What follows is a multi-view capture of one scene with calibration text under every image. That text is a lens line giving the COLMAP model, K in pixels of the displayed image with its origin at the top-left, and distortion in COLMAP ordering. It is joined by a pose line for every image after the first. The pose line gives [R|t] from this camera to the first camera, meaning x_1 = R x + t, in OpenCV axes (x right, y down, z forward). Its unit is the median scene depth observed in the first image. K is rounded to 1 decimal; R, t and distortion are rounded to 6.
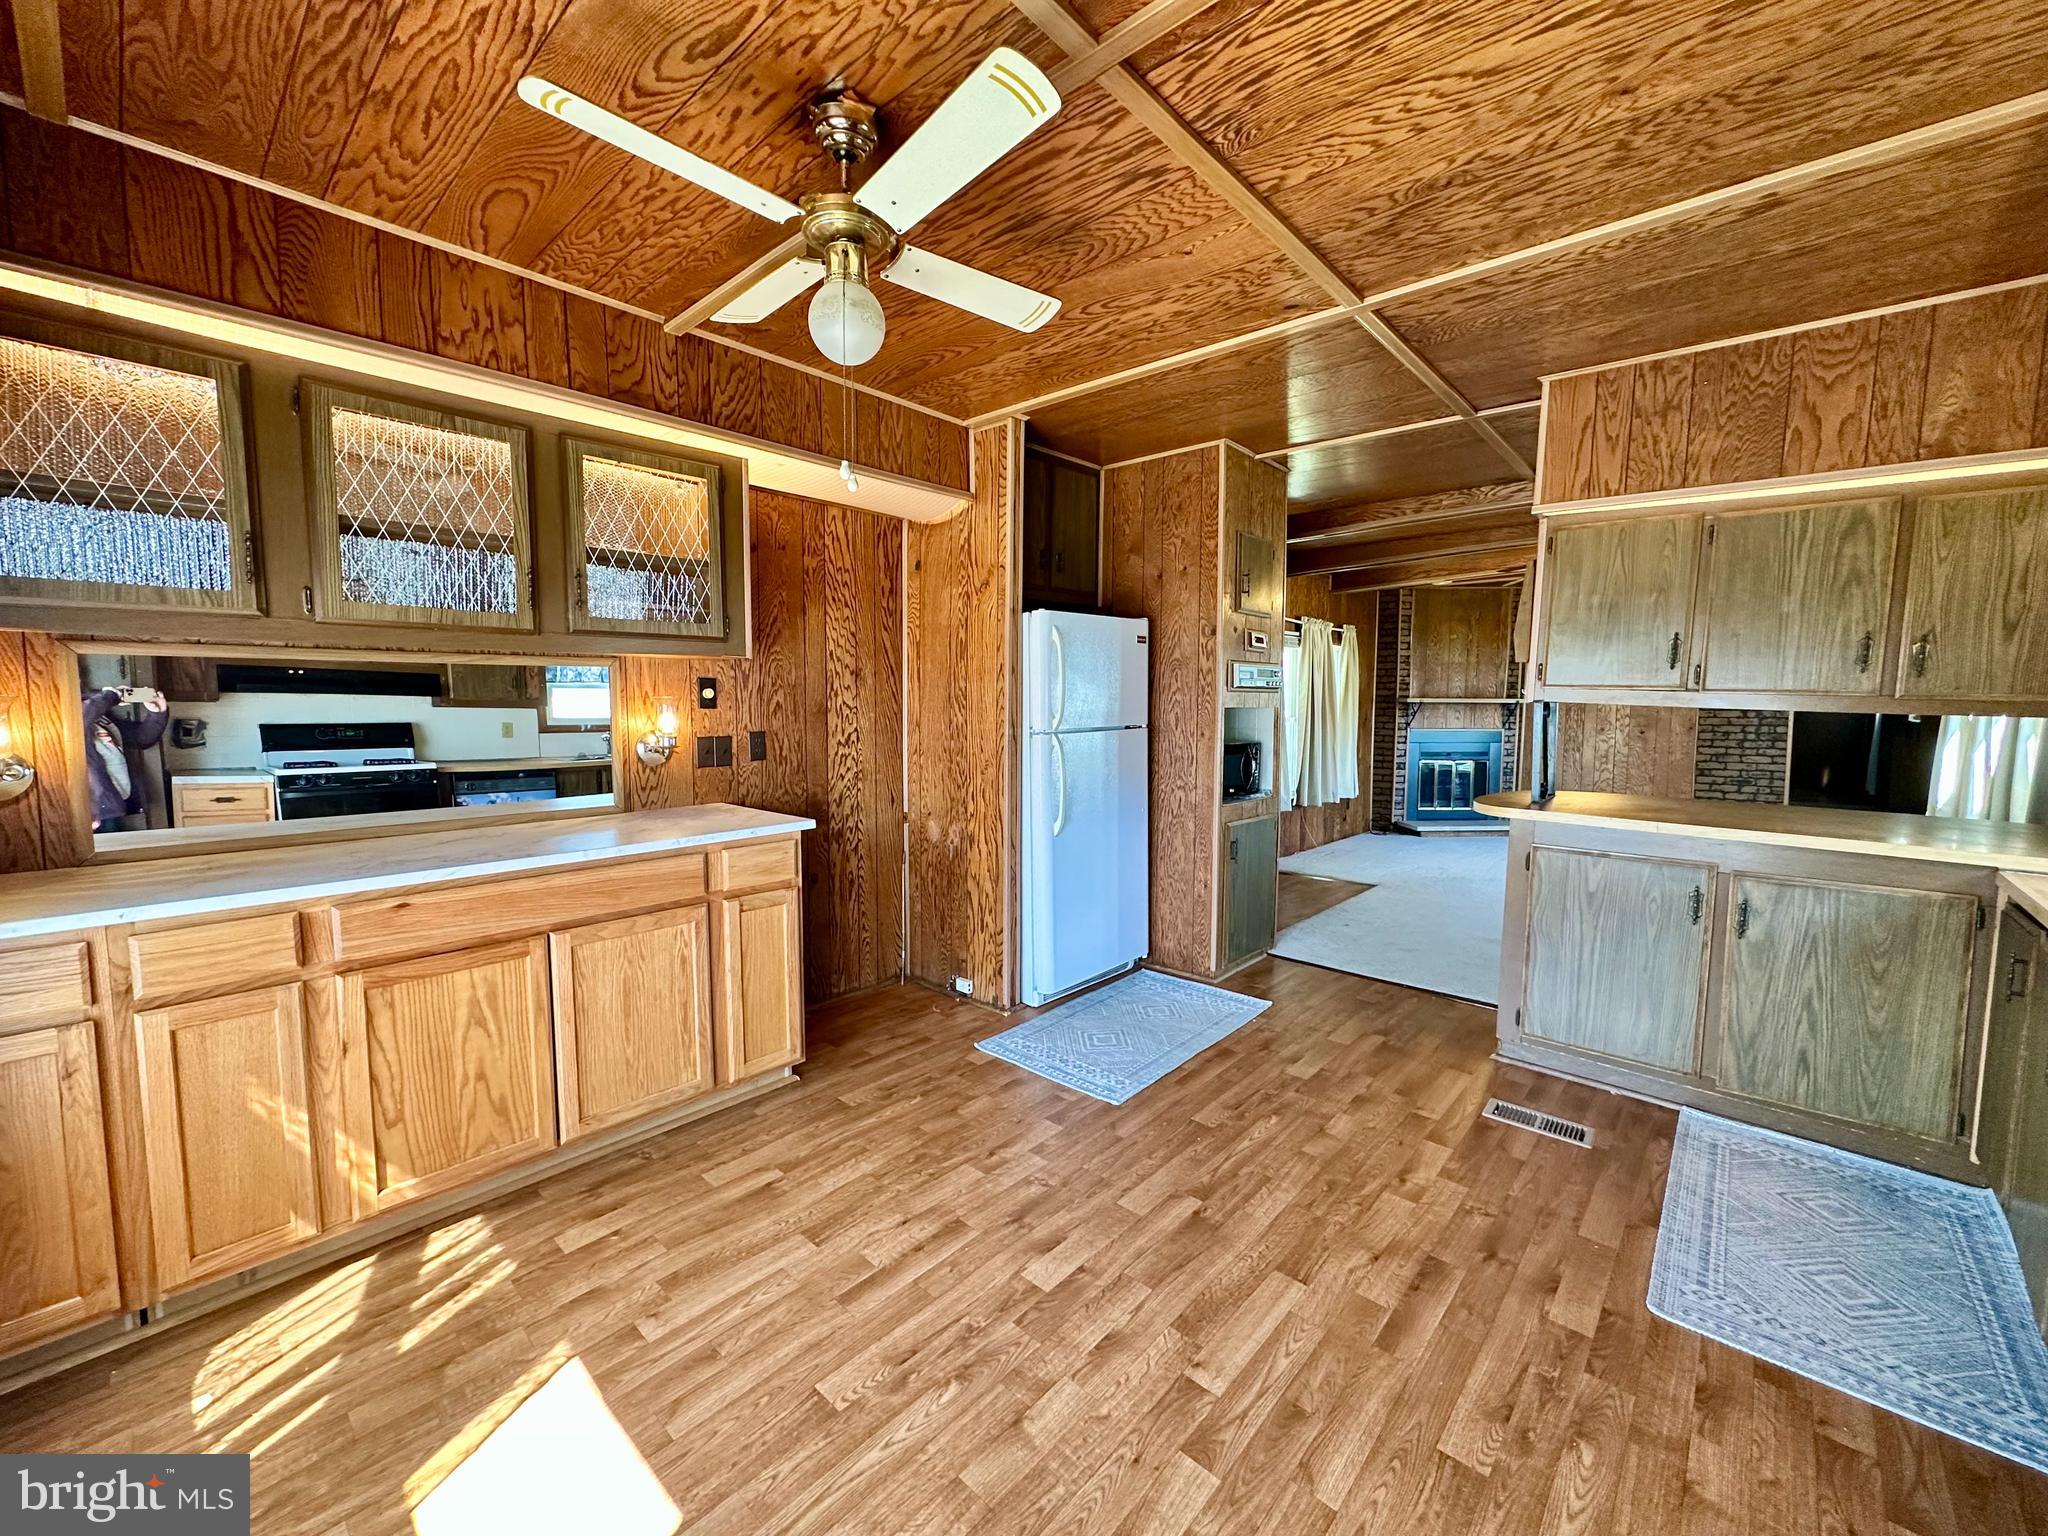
lens RADIAL K [[818.6, 0, 1022.7], [0, 818.6, 764.8], [0, 0, 1]] dist [-0.001037, 0.000251]
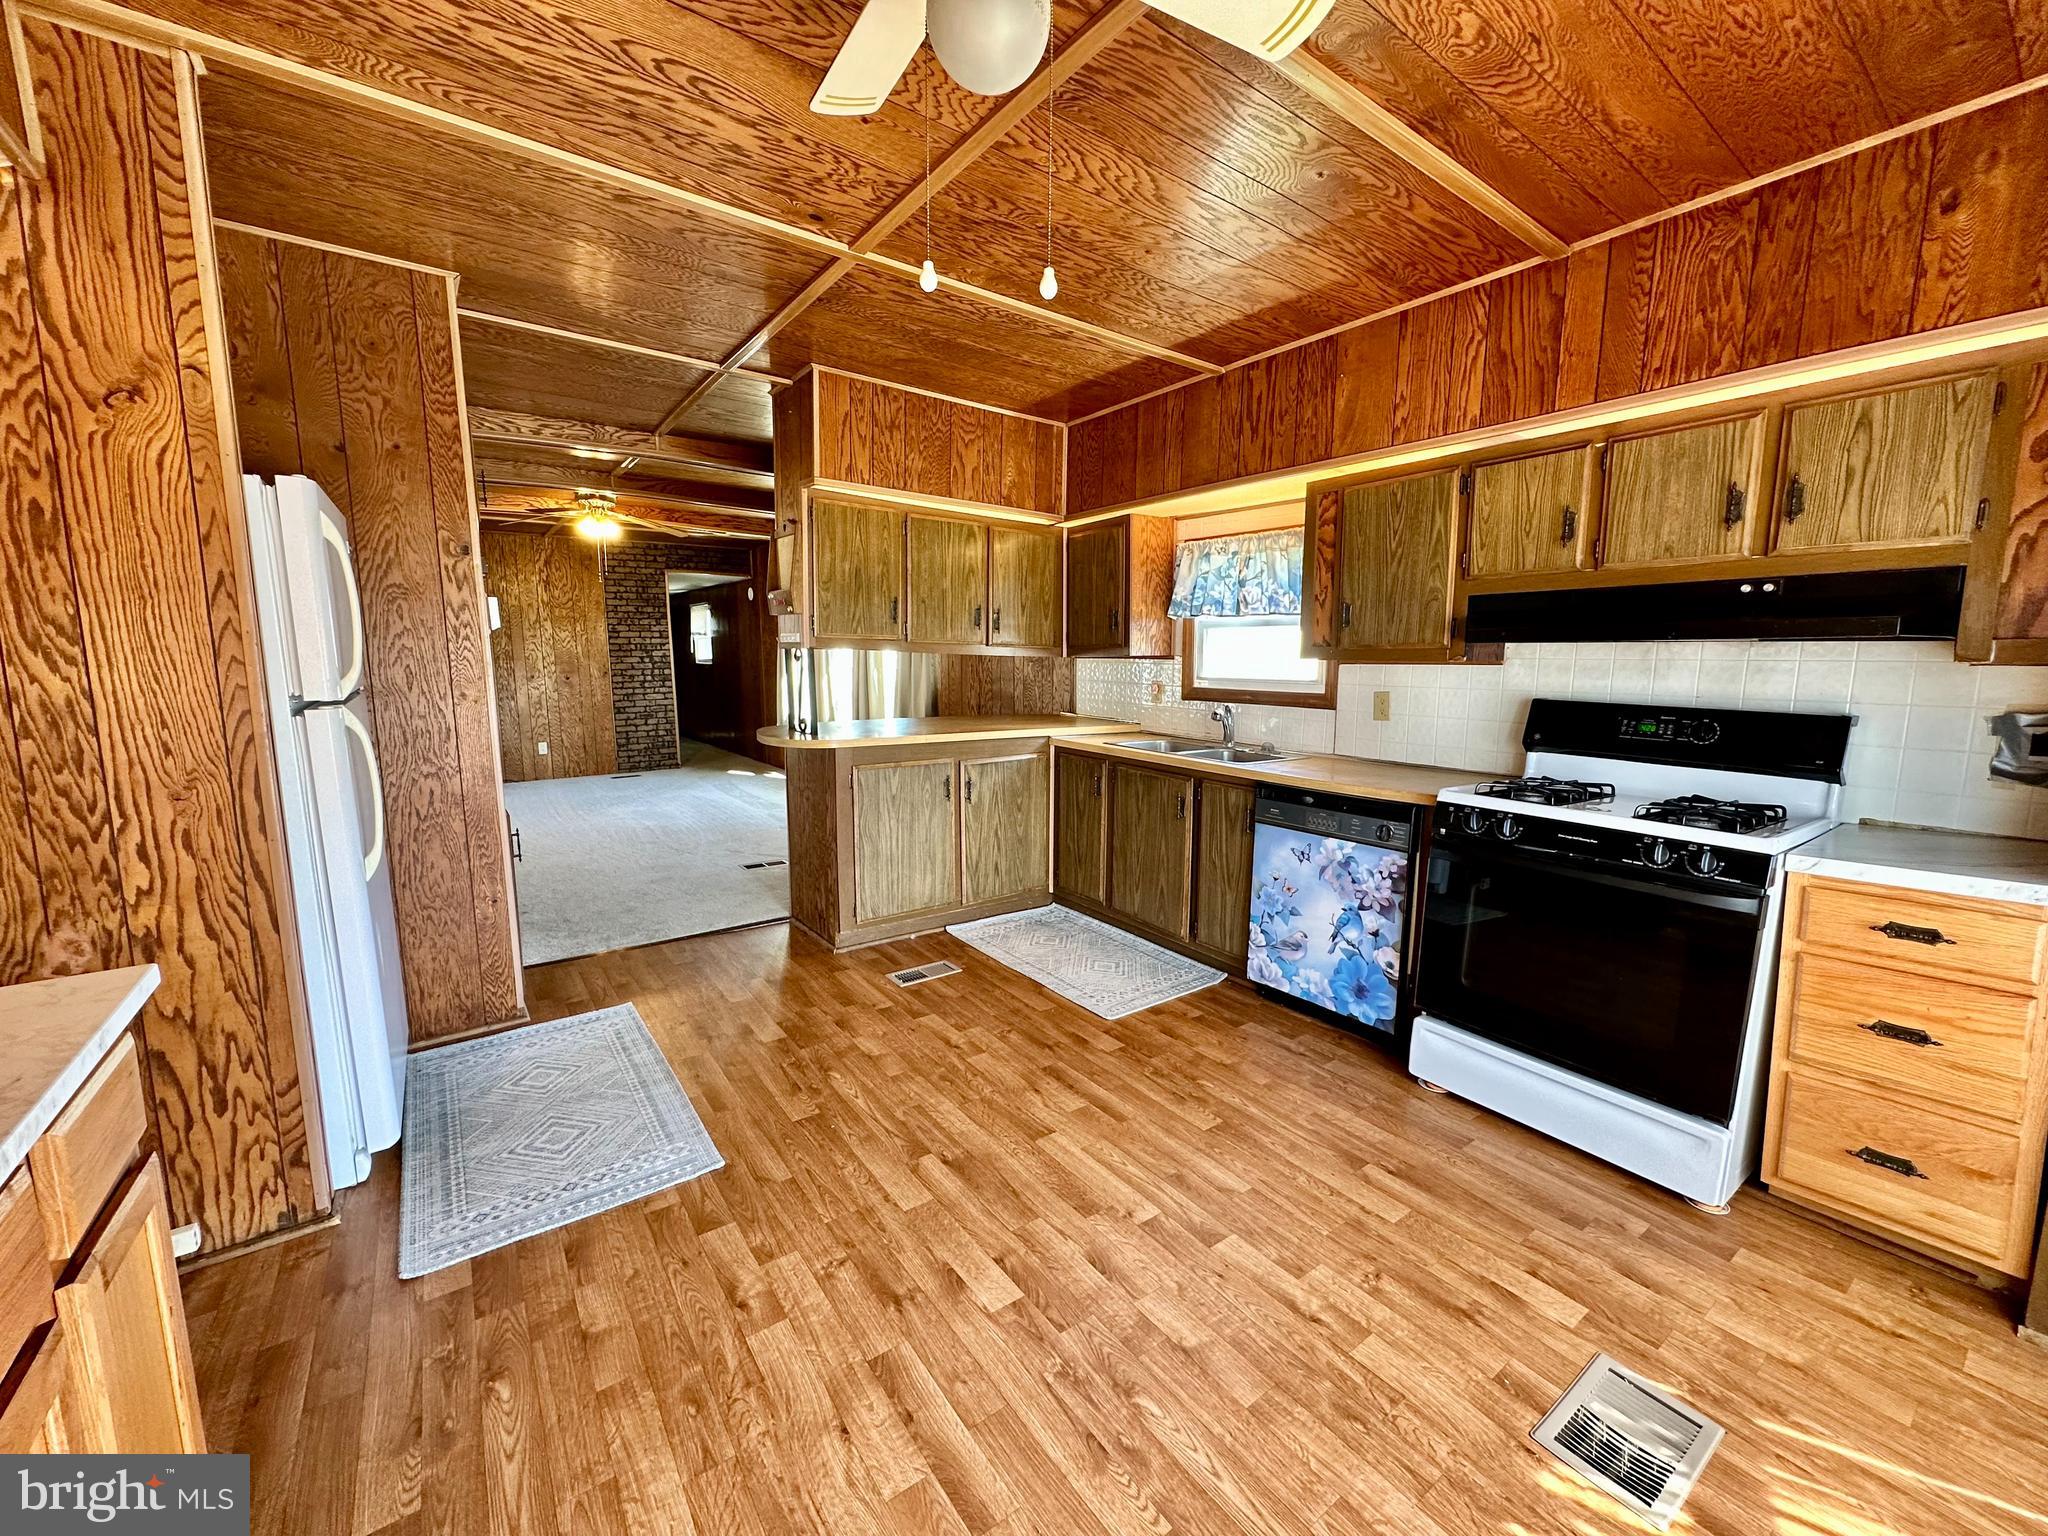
lens RADIAL K [[818.6, 0, 1022.7], [0, 818.6, 764.8], [0, 0, 1]] dist [-0.001037, 0.000251]
pose [[0.201599, -0.138218, 0.969667, -0.531525], [0.078572, 0.989085, 0.124651, -0.039221], [-0.976312, 0.051059, 0.210259, 0.532796]]
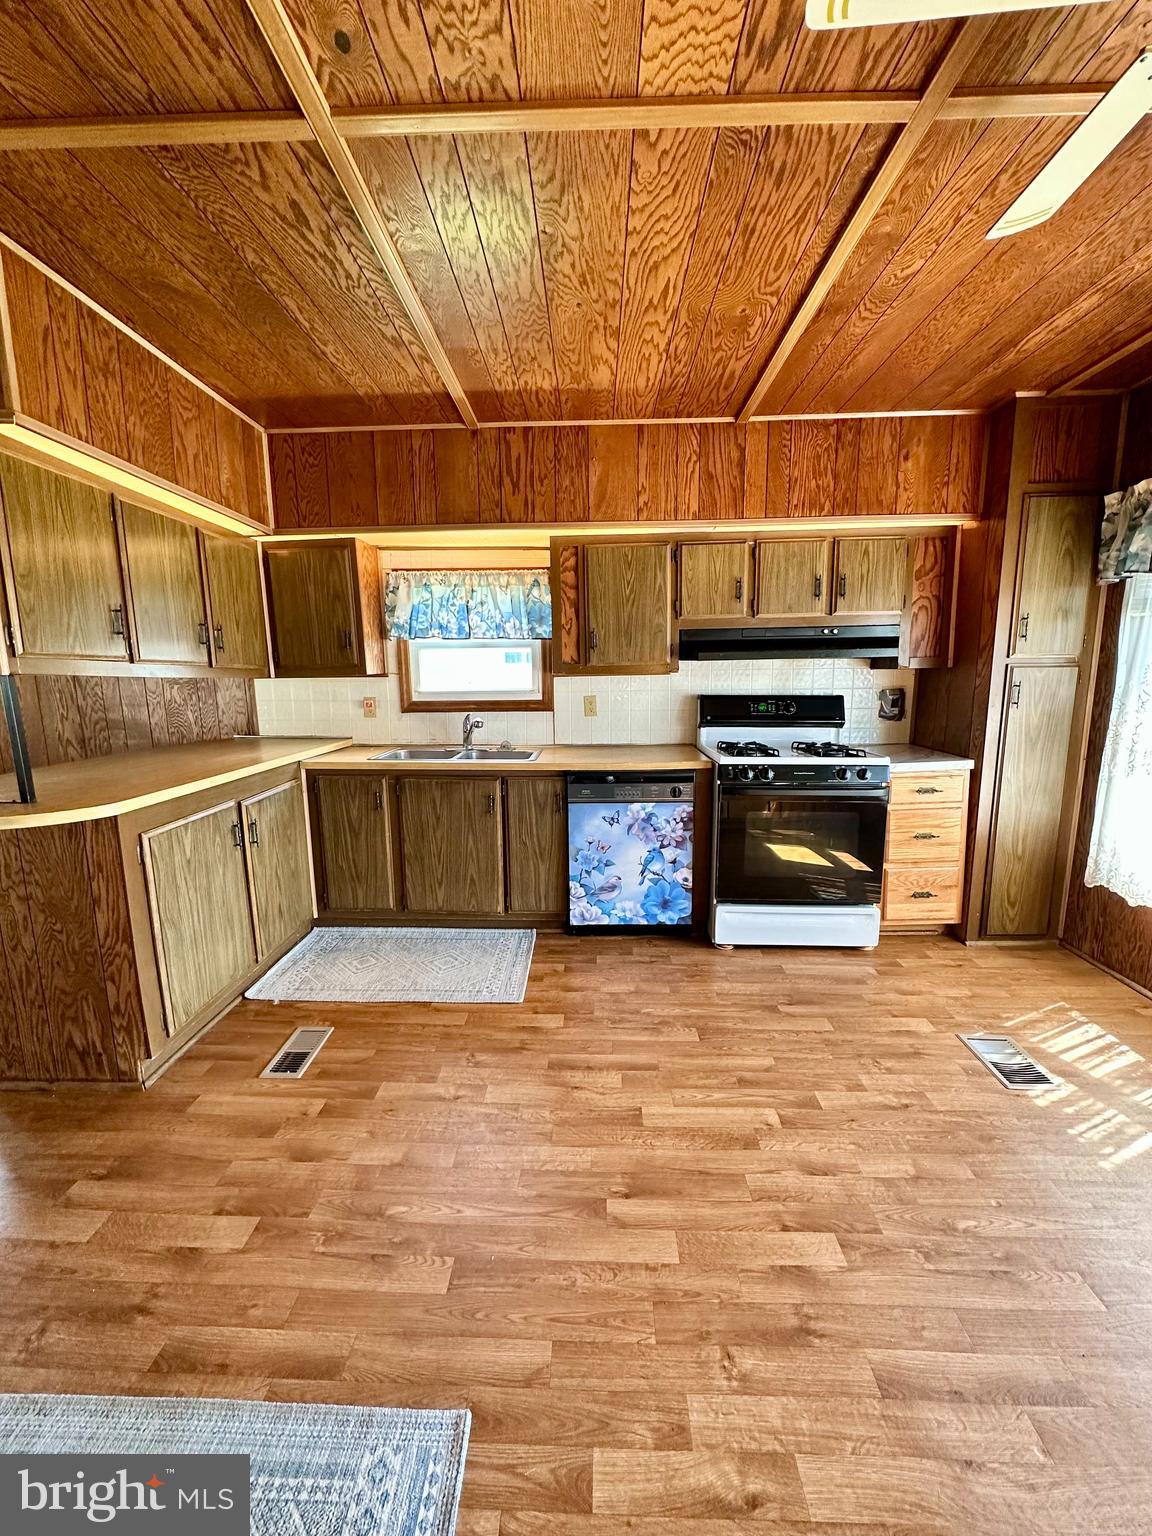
lens RADIAL K [[612.4, 0, 576.2], [0, 612.4, 766.5], [0, 0, 1]] dist [-0.002004, 0.000251]
pose [[-0.650780, -0.121851, 0.749425, -0.184947], [0.071558, 0.972802, 0.220309, -0.093088], [-0.755887, 0.197000, -0.624361, 1.110038]]
